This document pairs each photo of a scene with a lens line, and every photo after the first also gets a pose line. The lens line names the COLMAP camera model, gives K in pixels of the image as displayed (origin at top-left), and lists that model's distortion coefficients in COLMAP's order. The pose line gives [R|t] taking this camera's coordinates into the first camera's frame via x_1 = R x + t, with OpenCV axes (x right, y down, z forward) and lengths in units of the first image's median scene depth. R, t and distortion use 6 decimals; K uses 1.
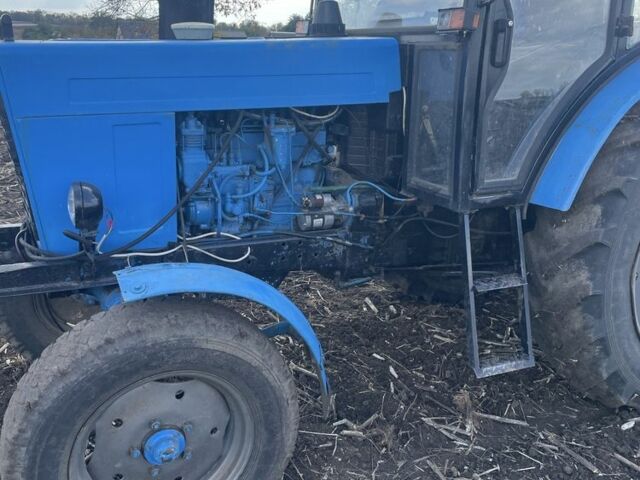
lens RADIAL K [[636.7, 0, 320.0], [0, 636.7, 240.0], [0, 0, 1]] dist [0.101648, -0.148130]
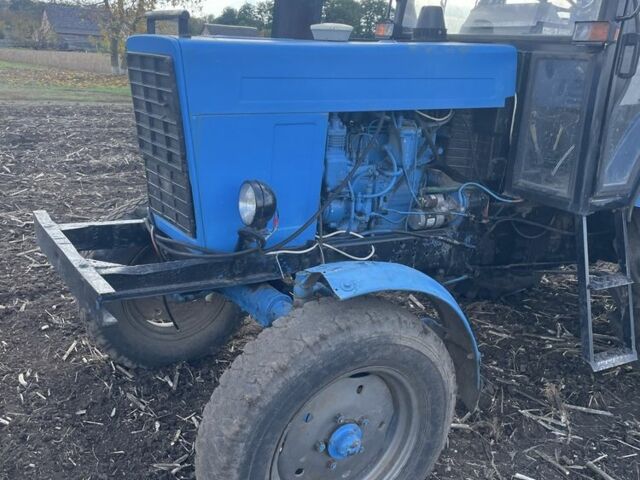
lens RADIAL K [[636.7, 0, 320.0], [0, 636.7, 240.0], [0, 0, 1]] dist [0.101648, -0.148130]
pose [[0.993967, 0.009339, 0.109279, -0.310302], [-0.009975, 0.999936, 0.005273, -0.002394], [-0.109222, -0.006331, 0.993997, -0.006077]]
